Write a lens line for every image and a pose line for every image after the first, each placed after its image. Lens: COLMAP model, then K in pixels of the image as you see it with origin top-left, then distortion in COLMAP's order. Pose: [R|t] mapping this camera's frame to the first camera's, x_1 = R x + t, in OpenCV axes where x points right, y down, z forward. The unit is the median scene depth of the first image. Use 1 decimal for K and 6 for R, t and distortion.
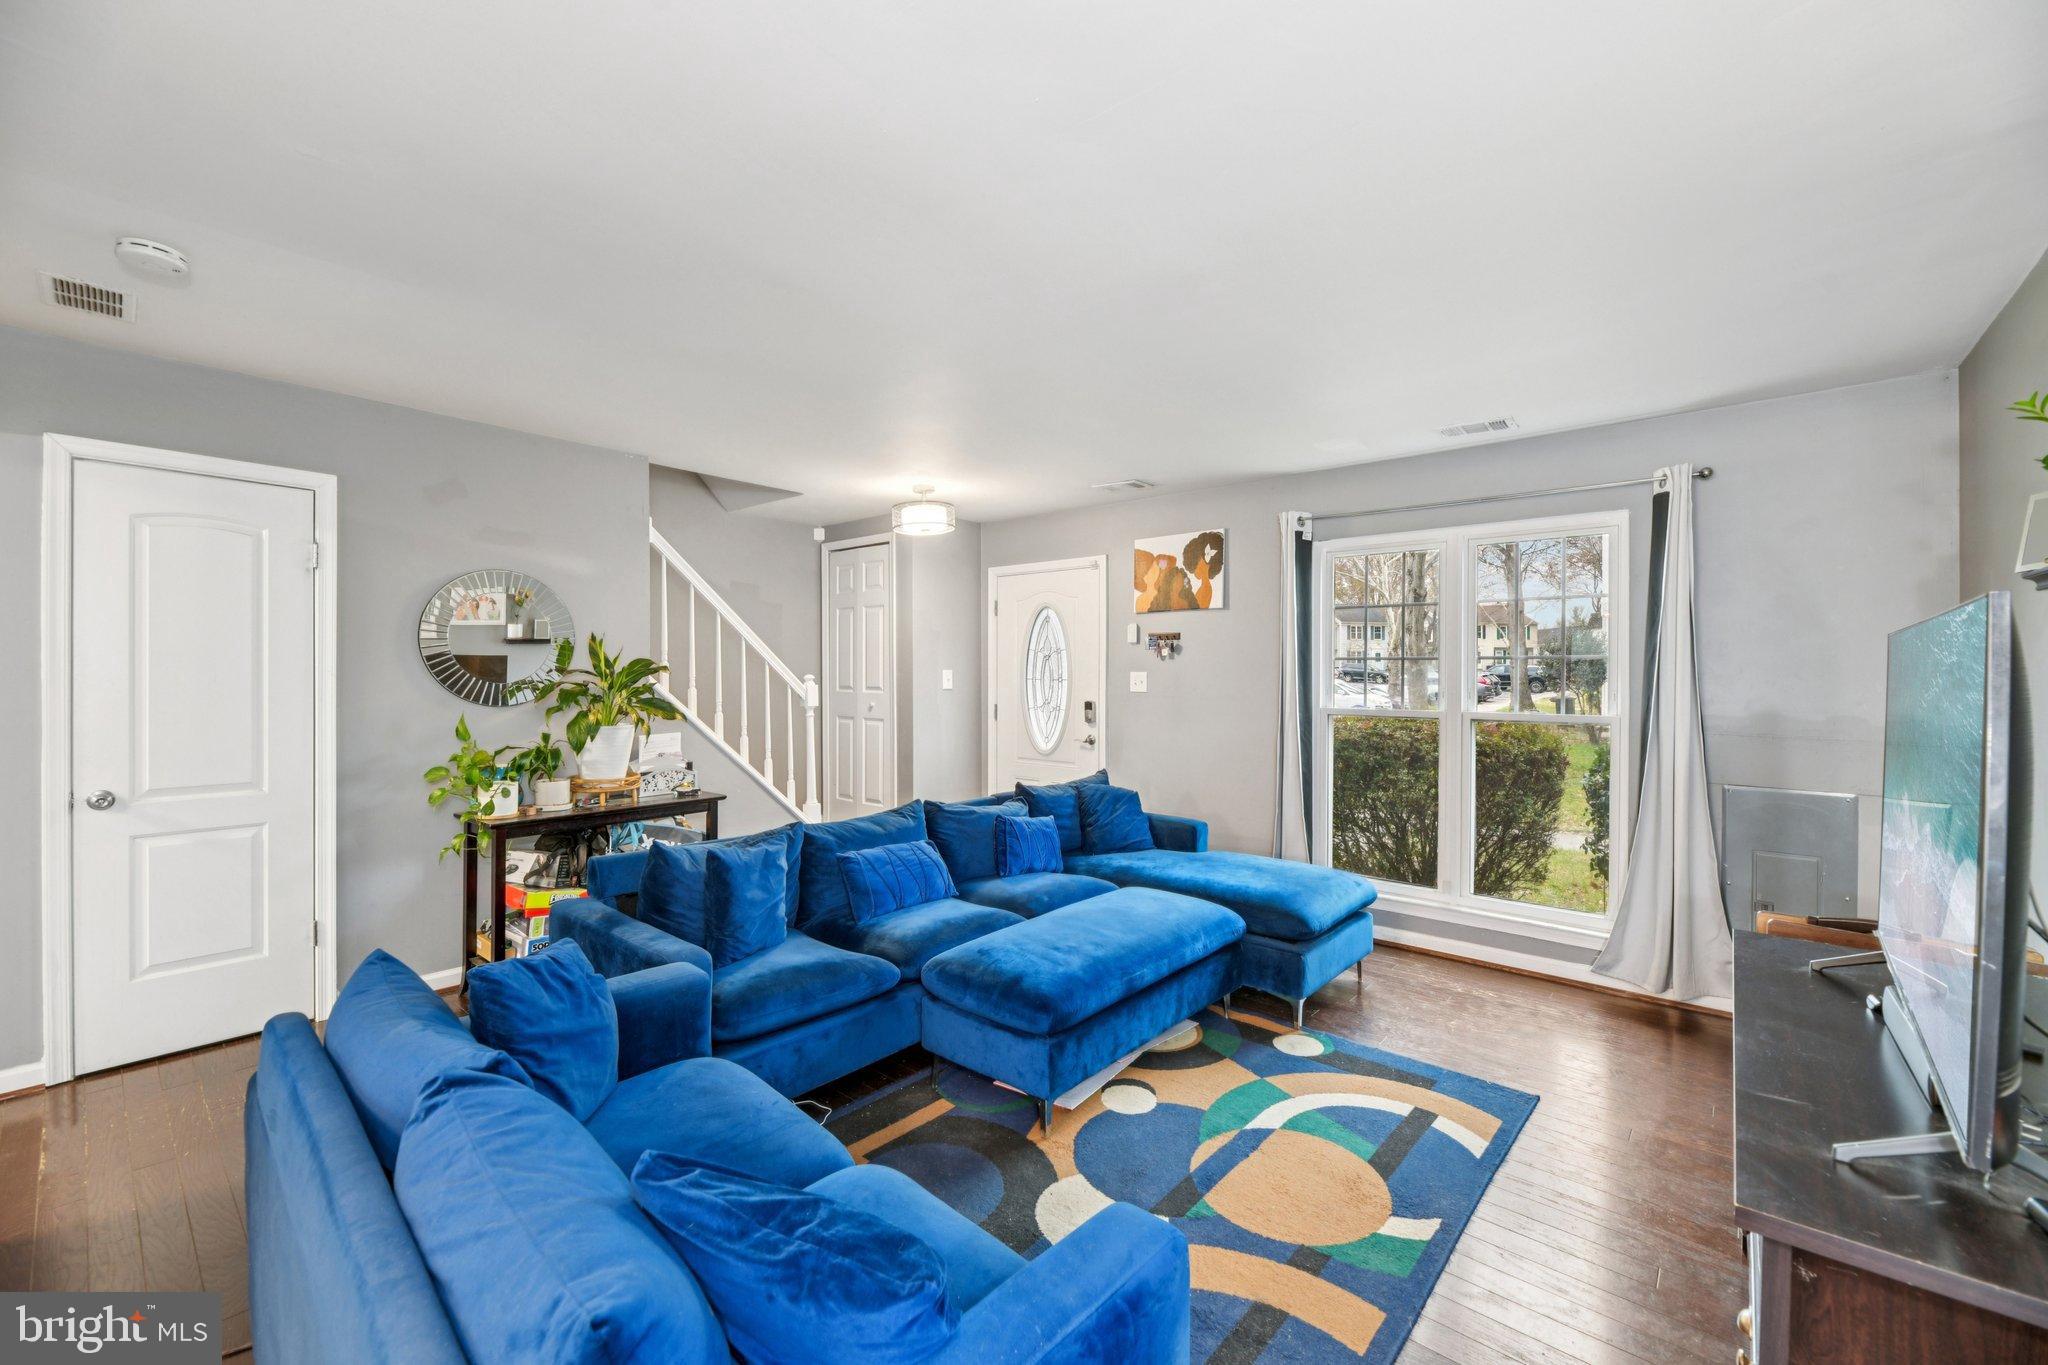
lens RADIAL K [[829.4, 0, 1036.8], [0, 829.4, 666.9], [0, 0, 1]] dist [-0.000088, -0.004433]
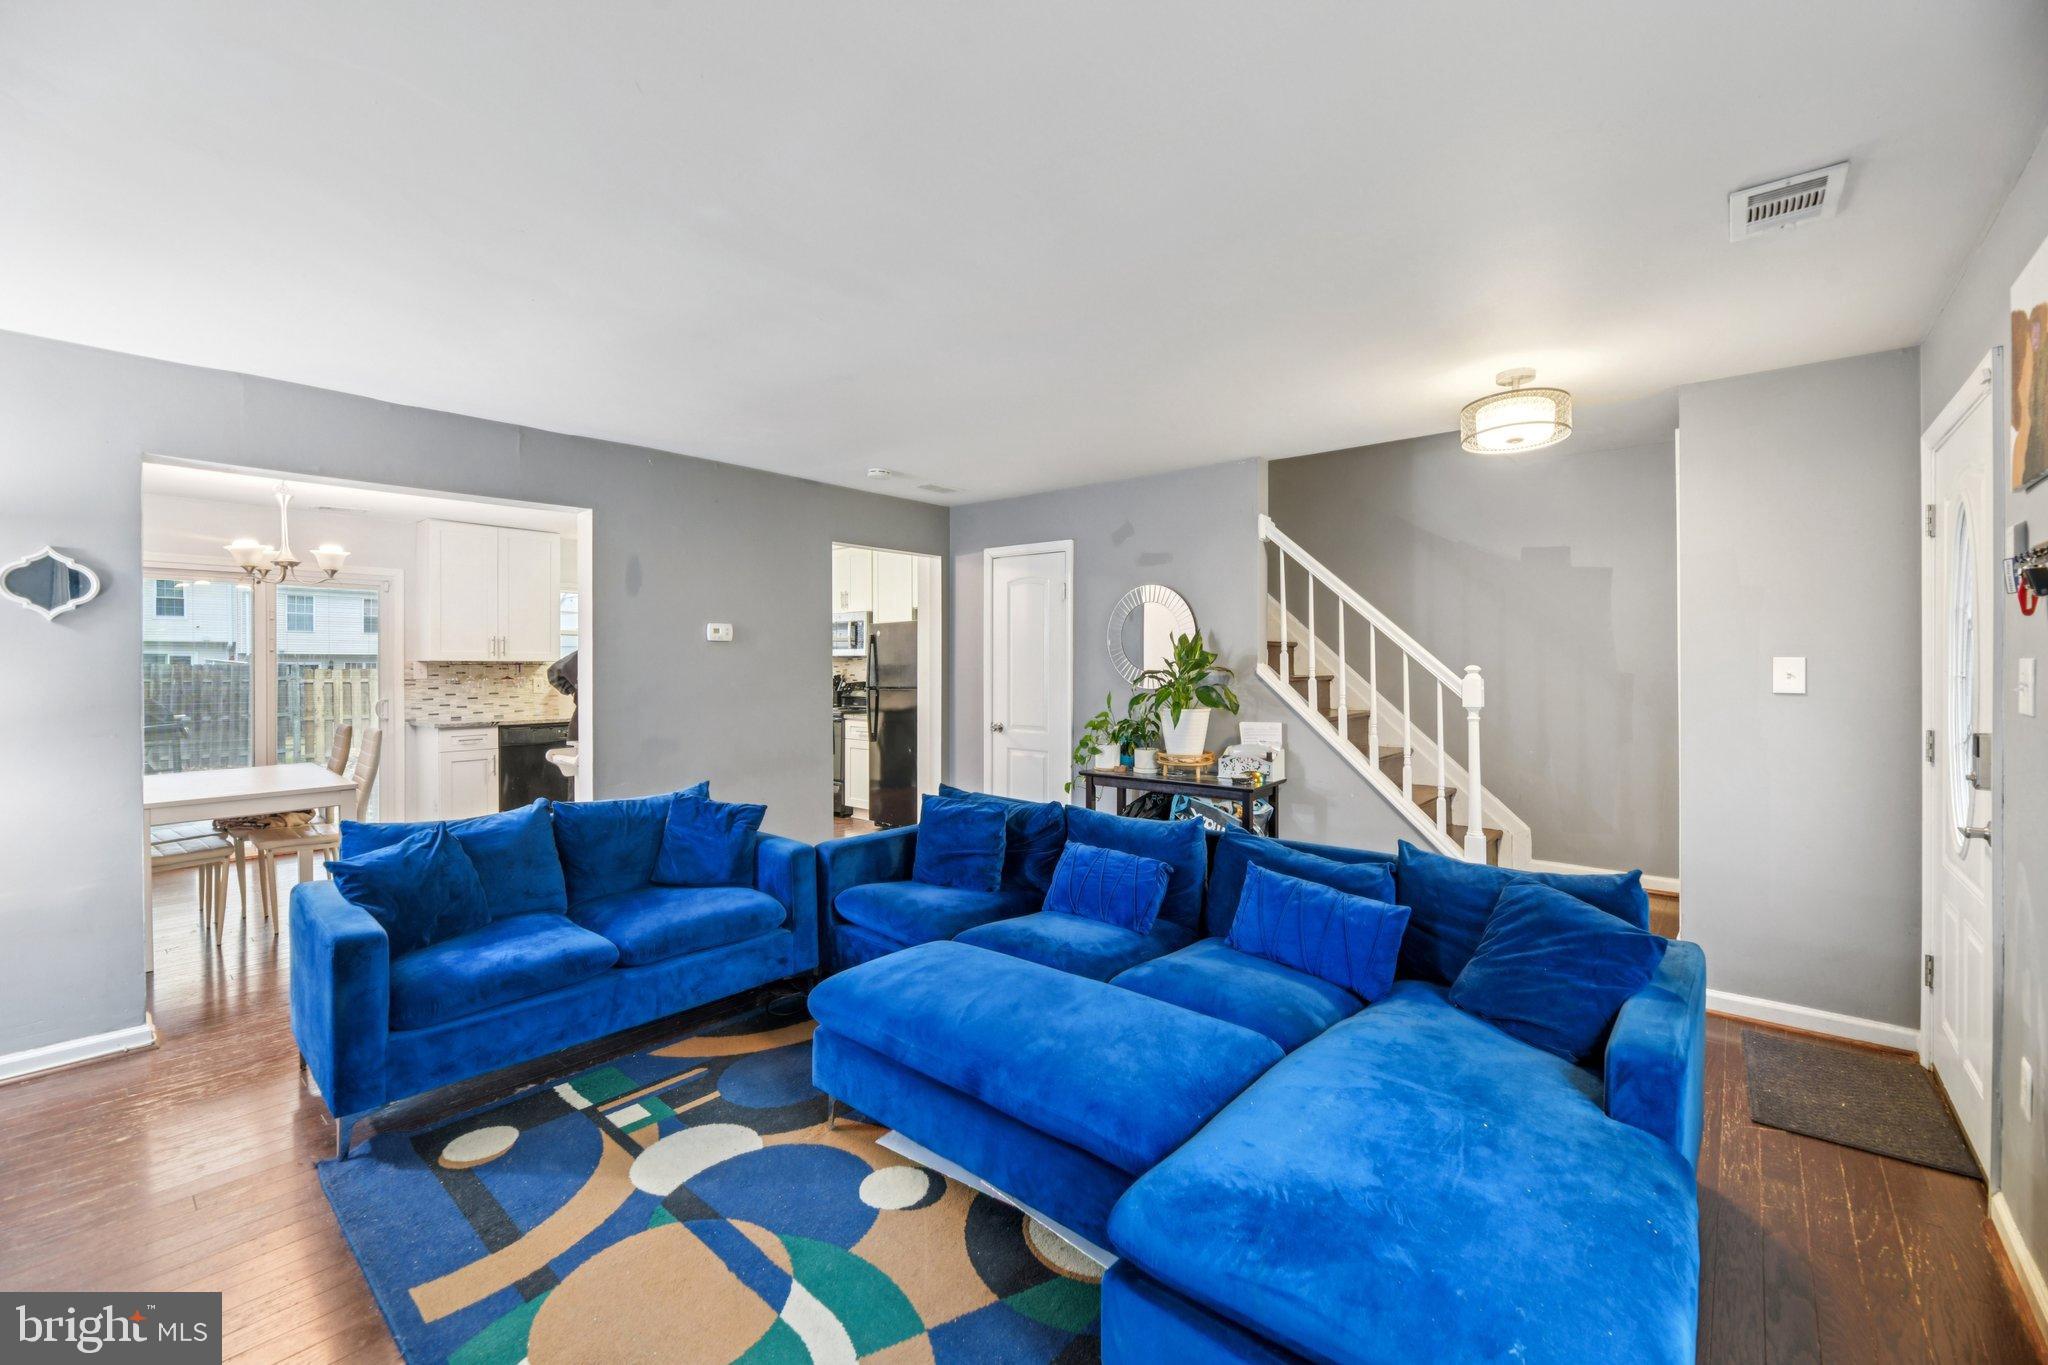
lens RADIAL K [[829.4, 0, 1036.8], [0, 829.4, 666.9], [0, 0, 1]] dist [-0.000088, -0.004433]
pose [[0.008601, 0.005121, -0.999950, 0.898668], [0.005436, 0.999972, 0.005167, 0.006471], [0.999948, -0.005480, 0.008573, 1.104663]]
